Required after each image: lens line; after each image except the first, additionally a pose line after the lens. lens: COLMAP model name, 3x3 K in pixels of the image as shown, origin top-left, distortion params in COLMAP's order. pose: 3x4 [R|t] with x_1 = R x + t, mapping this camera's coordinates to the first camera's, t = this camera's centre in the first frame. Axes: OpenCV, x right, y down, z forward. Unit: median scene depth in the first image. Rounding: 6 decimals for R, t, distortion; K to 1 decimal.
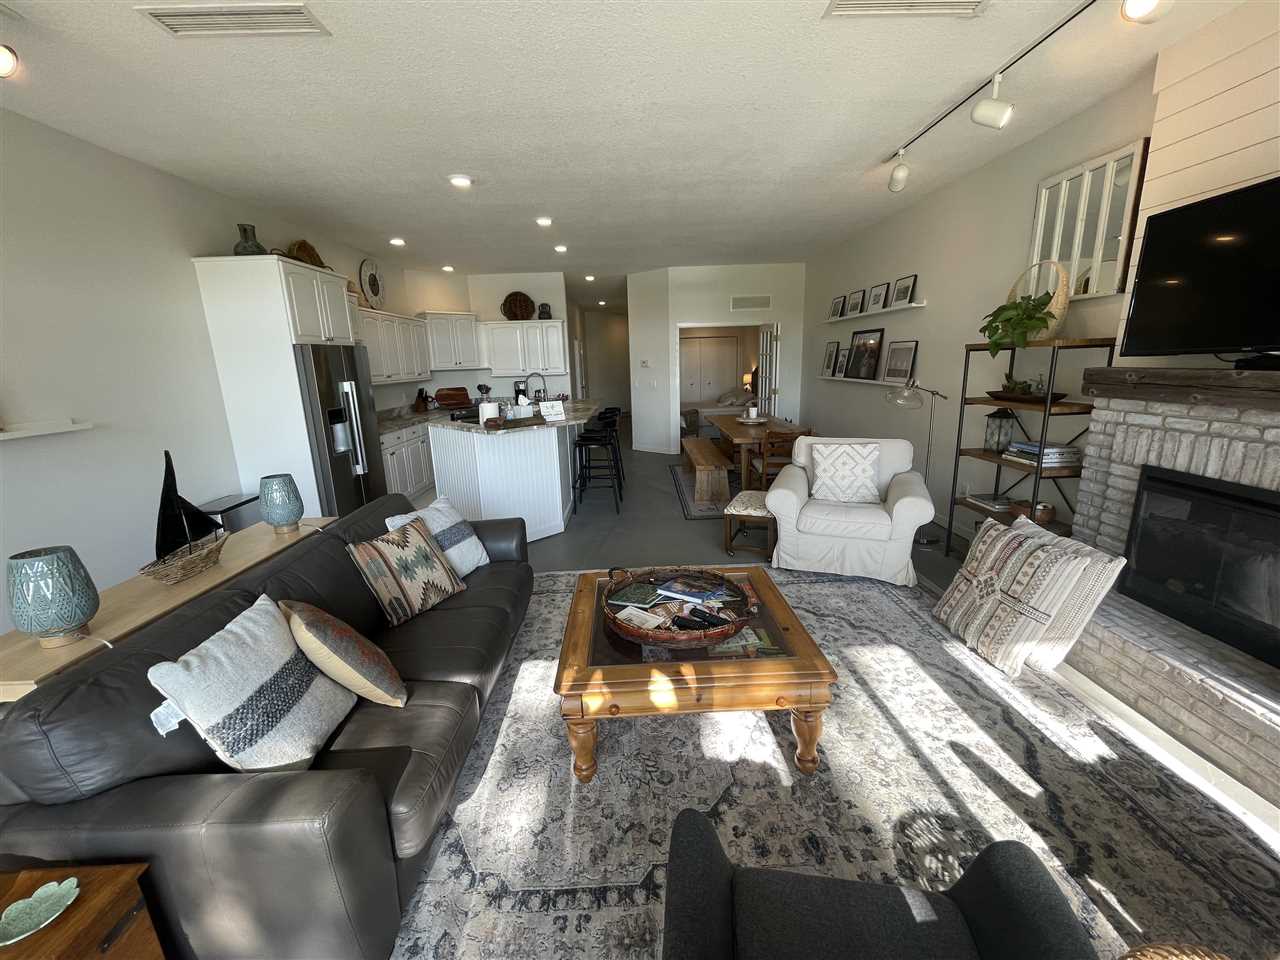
lens RADIAL K [[517.9, 0, 638.4], [0, 517.9, 477.6], [0, 0, 1]] dist [-0.002886, -0.000054]
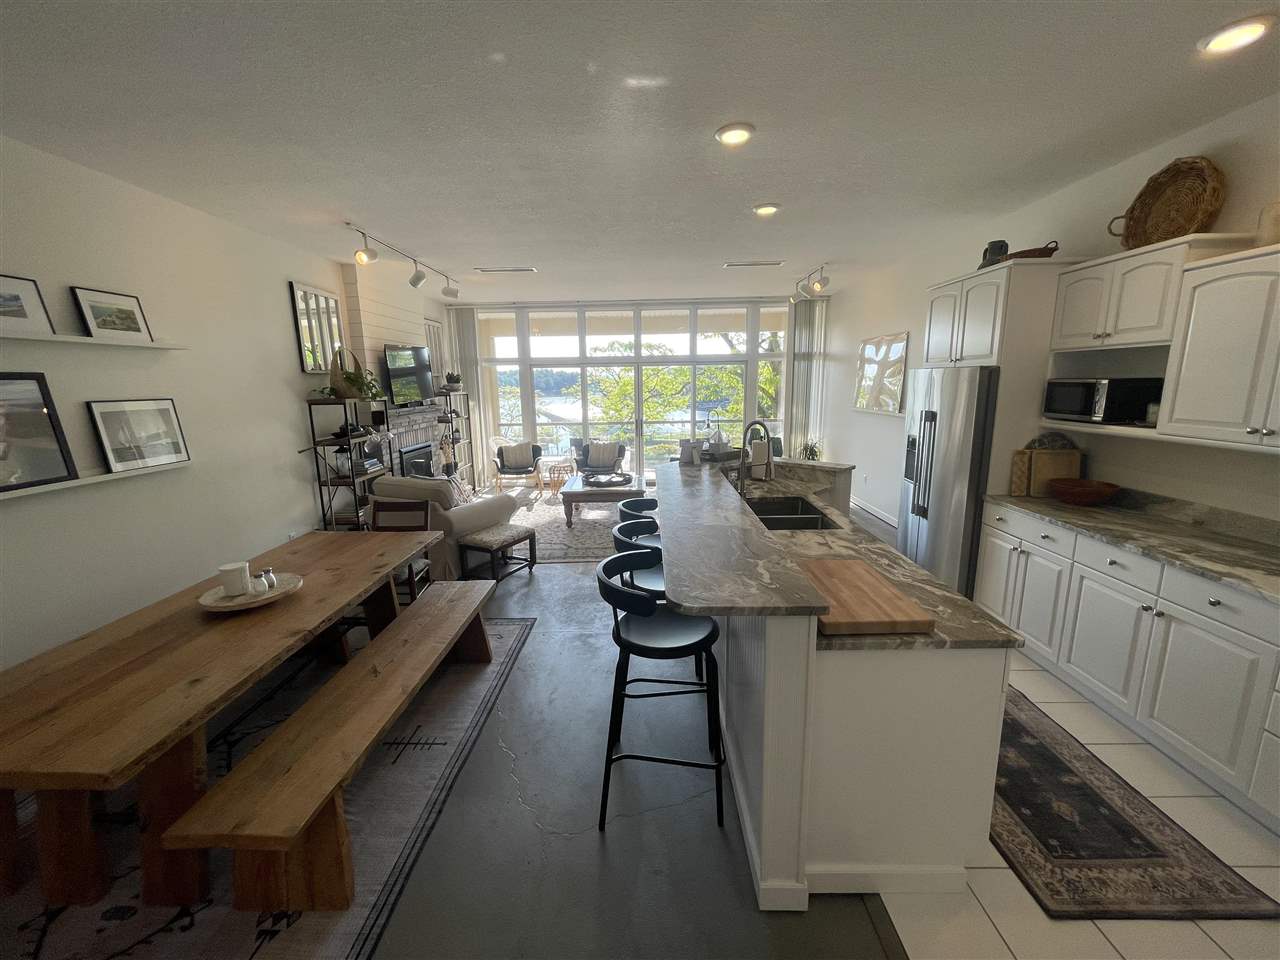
lens RADIAL K [[517.9, 0, 637.3], [0, 517.9, 479.7], [0, 0, 1]] dist [-0.002886, -0.000054]
pose [[-0.998354, 0.042318, 0.038701, -0.137138], [0.054274, 0.915183, 0.399368, -0.592482], [-0.018518, 0.400811, -0.915974, 2.419203]]
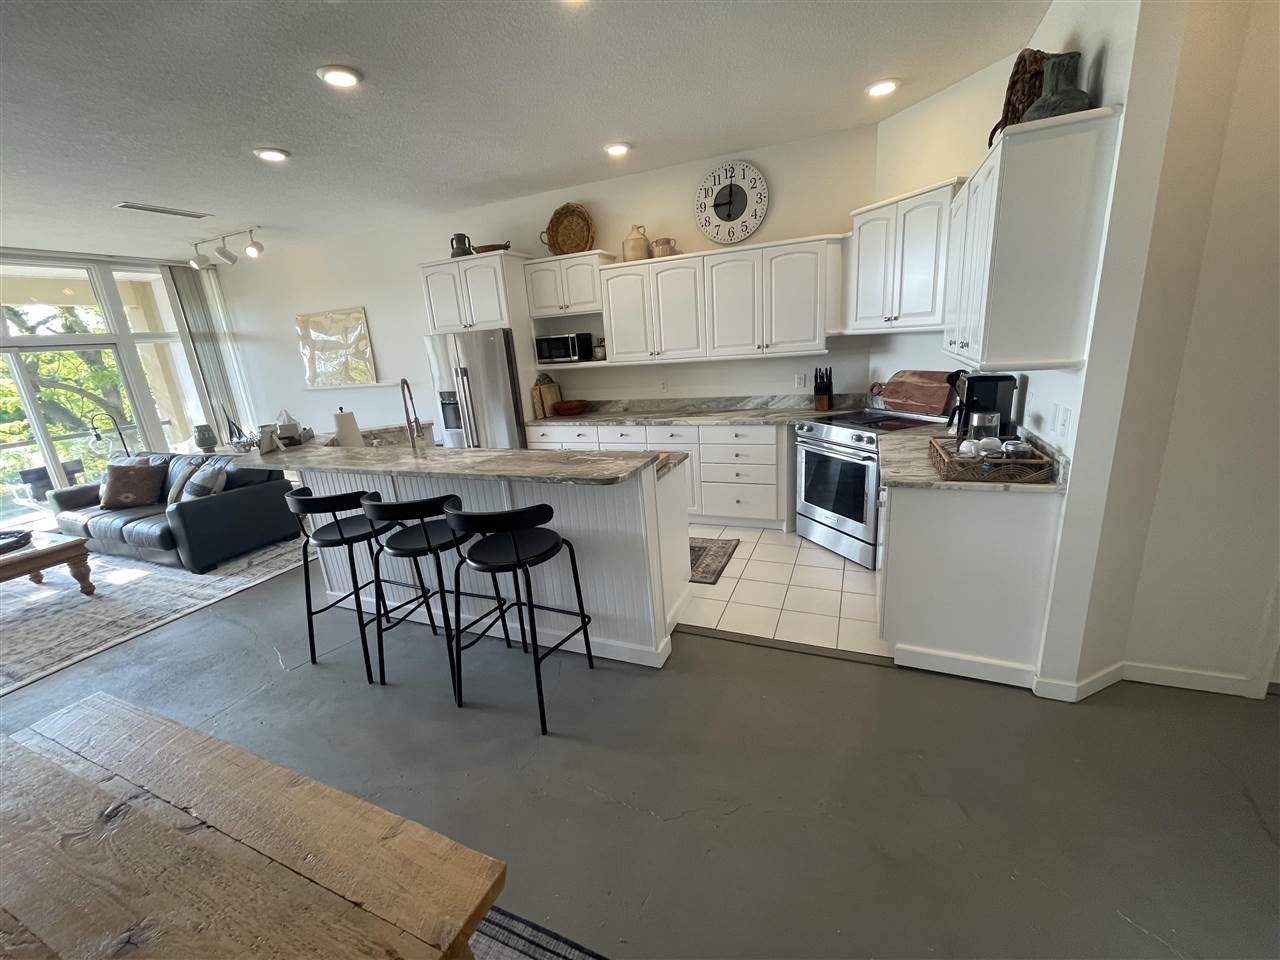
lens RADIAL K [[517.9, 0, 640.9], [0, 517.9, 482.8], [0, 0, 1]] dist [-0.002886, -0.000054]
pose [[-0.399371, 0.307022, -0.863852, 0.367212], [-0.115423, 0.917922, 0.379601, -0.544985], [0.909494, 0.251310, -0.331154, 2.286829]]
